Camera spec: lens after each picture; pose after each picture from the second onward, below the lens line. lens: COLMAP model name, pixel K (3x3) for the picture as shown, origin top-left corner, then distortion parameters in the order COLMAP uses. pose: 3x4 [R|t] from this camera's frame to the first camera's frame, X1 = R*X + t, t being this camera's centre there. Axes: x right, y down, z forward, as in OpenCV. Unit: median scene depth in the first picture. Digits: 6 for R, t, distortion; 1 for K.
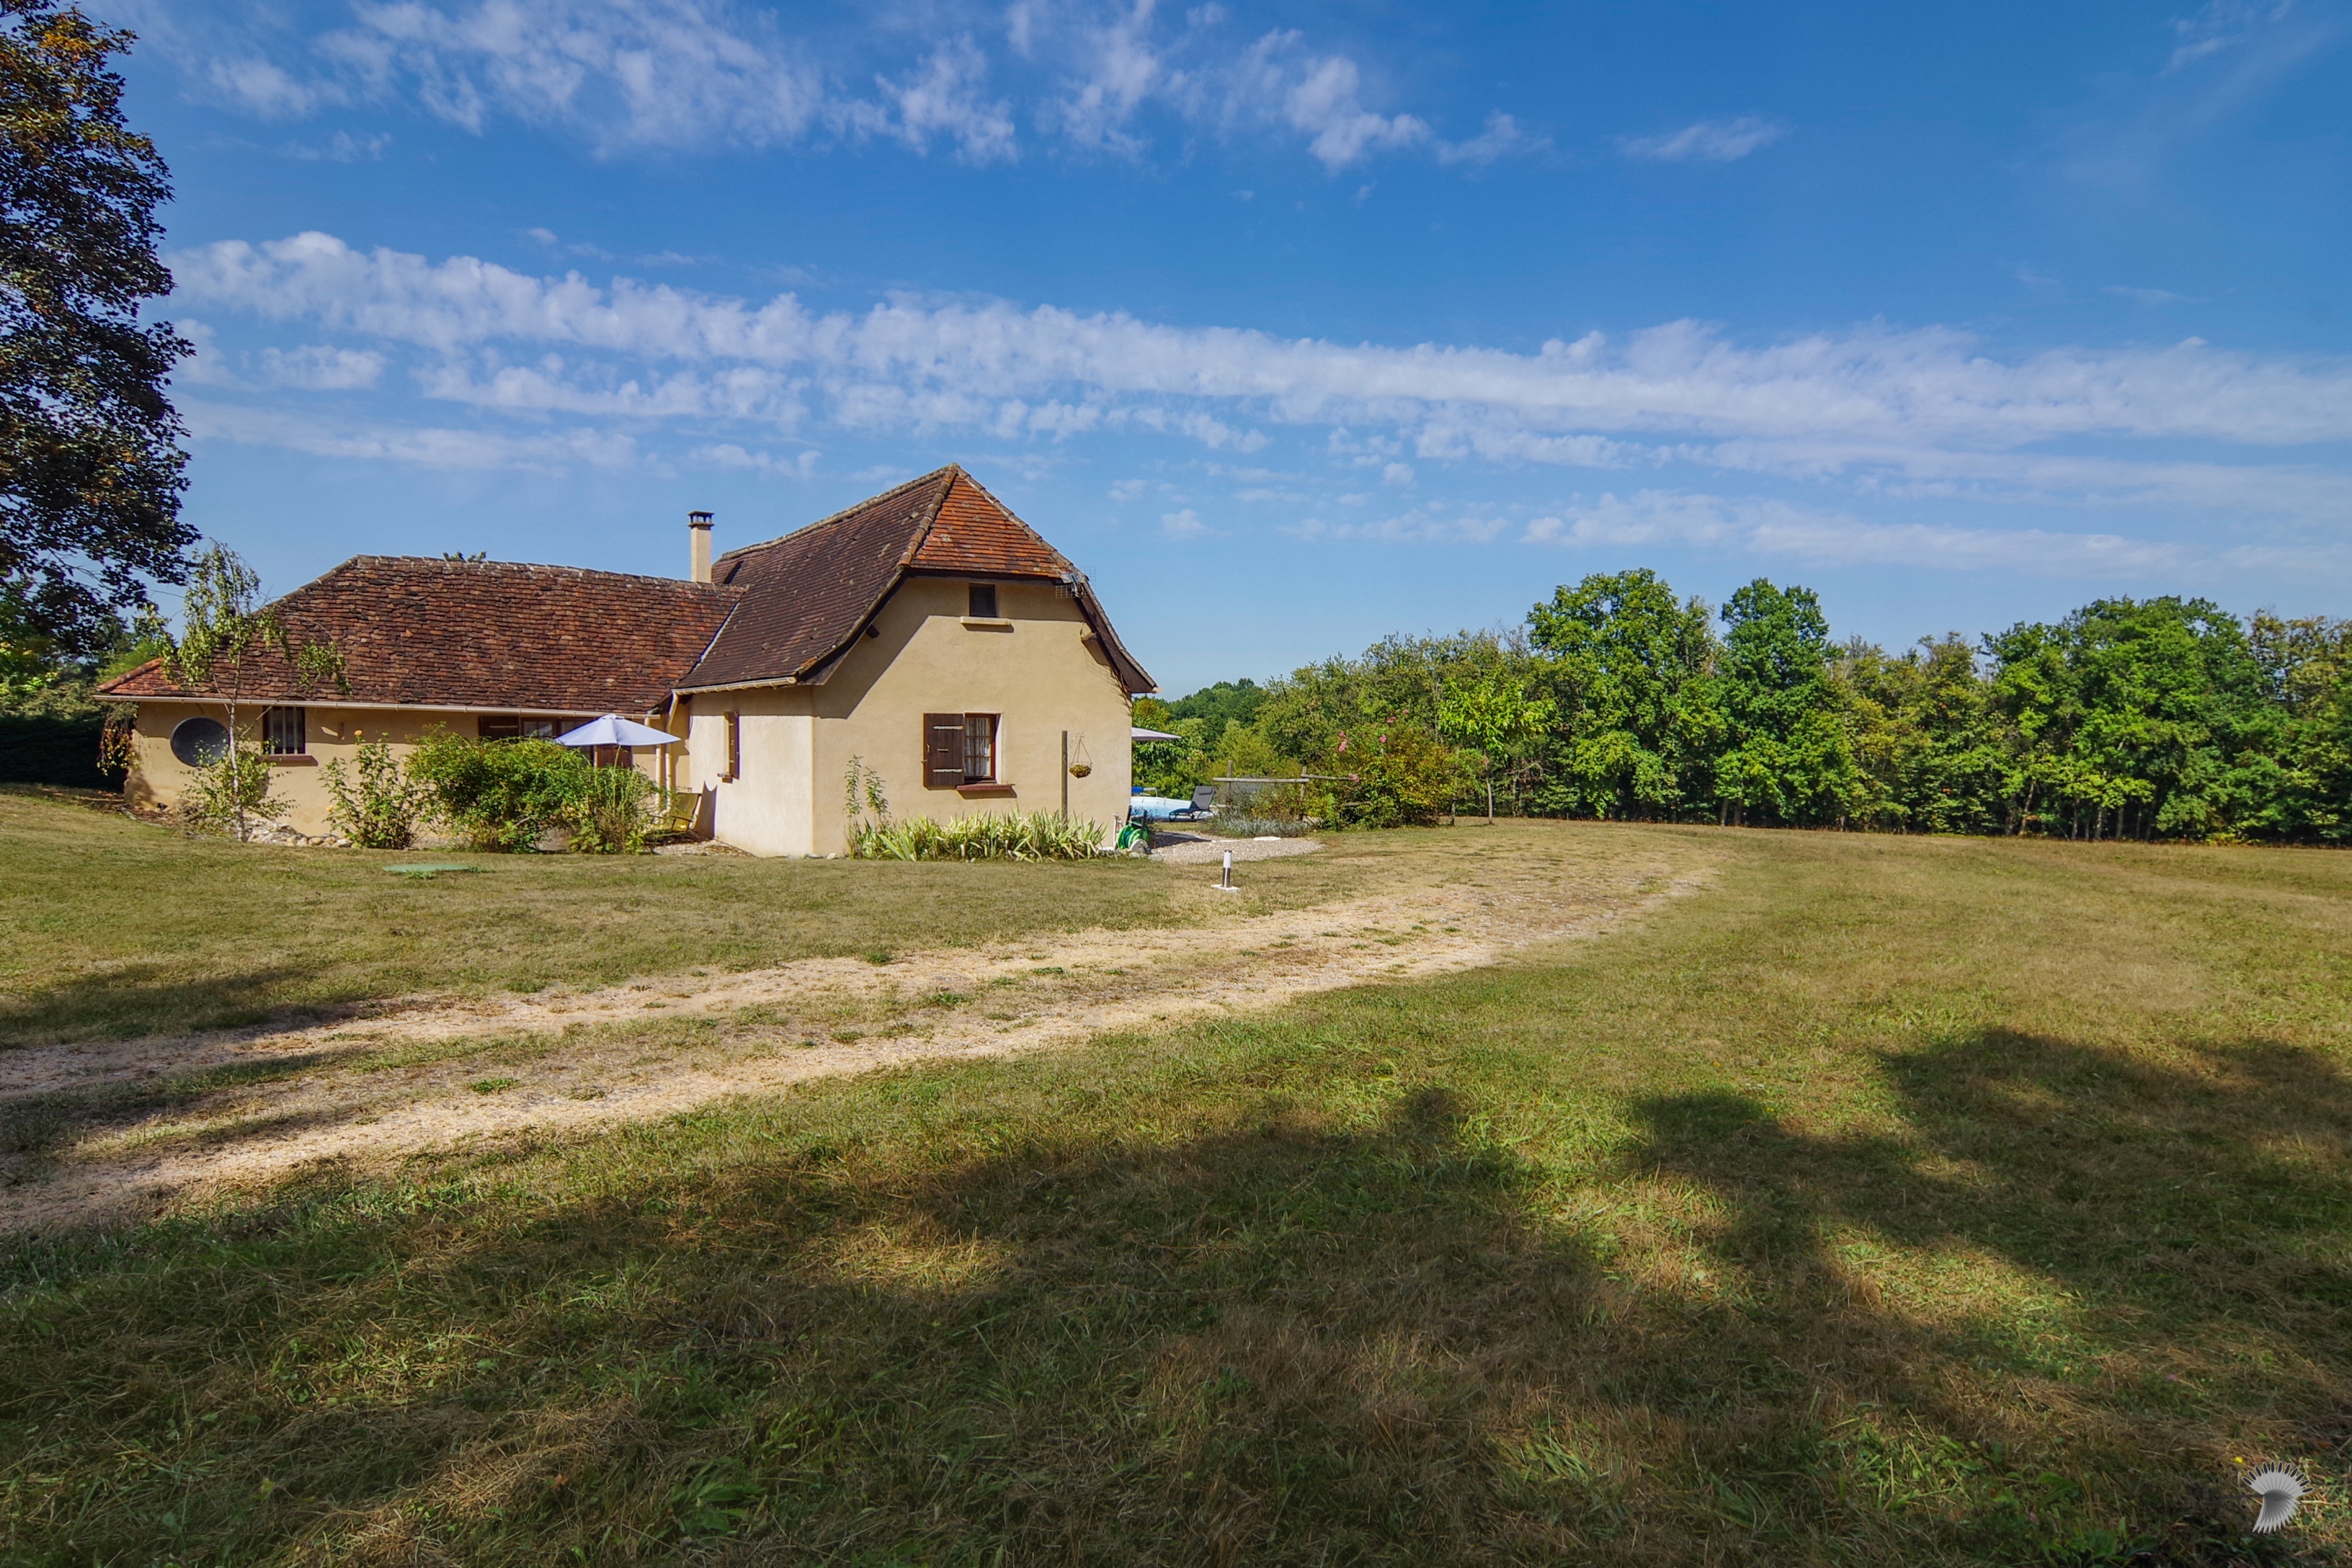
lens RADIAL K [[1333.6, 0, 1249.0], [0, 1333.6, 819.4], [0, 0, 1]] dist [-0.007858, 0.003685]
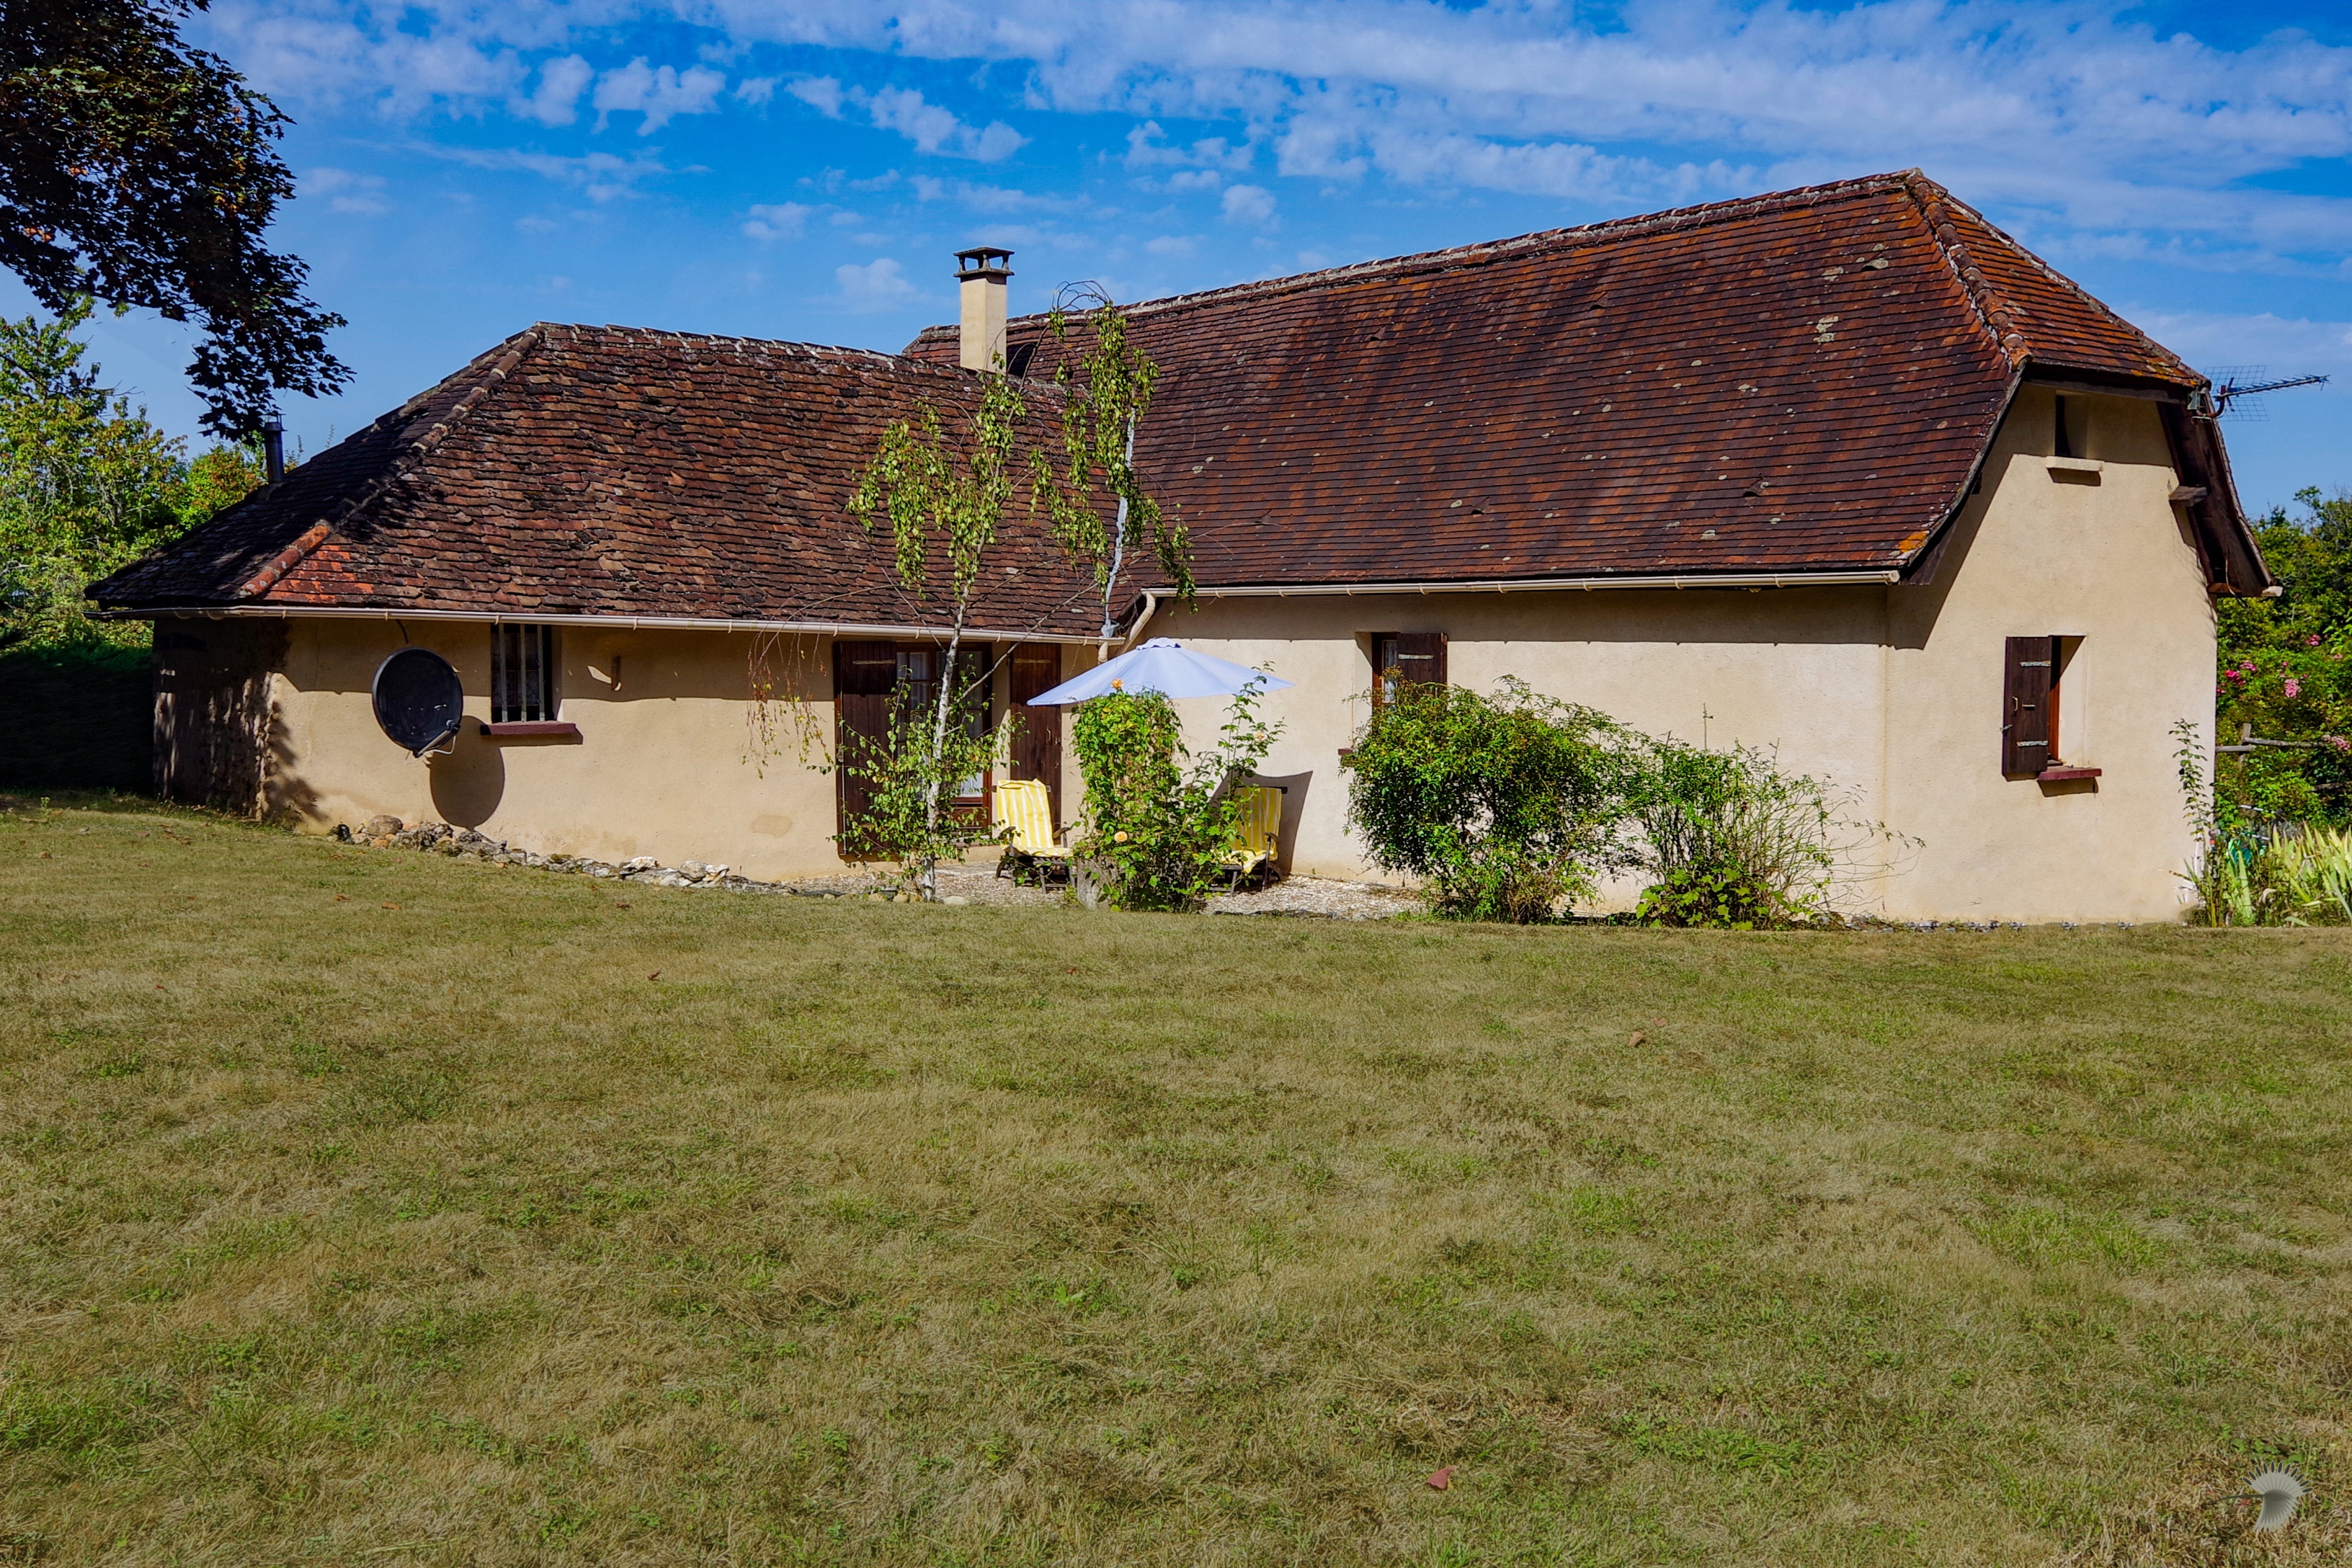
lens RADIAL K [[2295.5, 0, 1311.6], [0, 2295.5, 828.6], [0, 0, 1]] dist [0.003452, 0.000000]
pose [[0.991079, -0.015432, 0.132377, -0.574046], [0.013681, 0.999807, 0.014128, -0.017733], [-0.132570, -0.012191, 0.991099, 0.113591]]
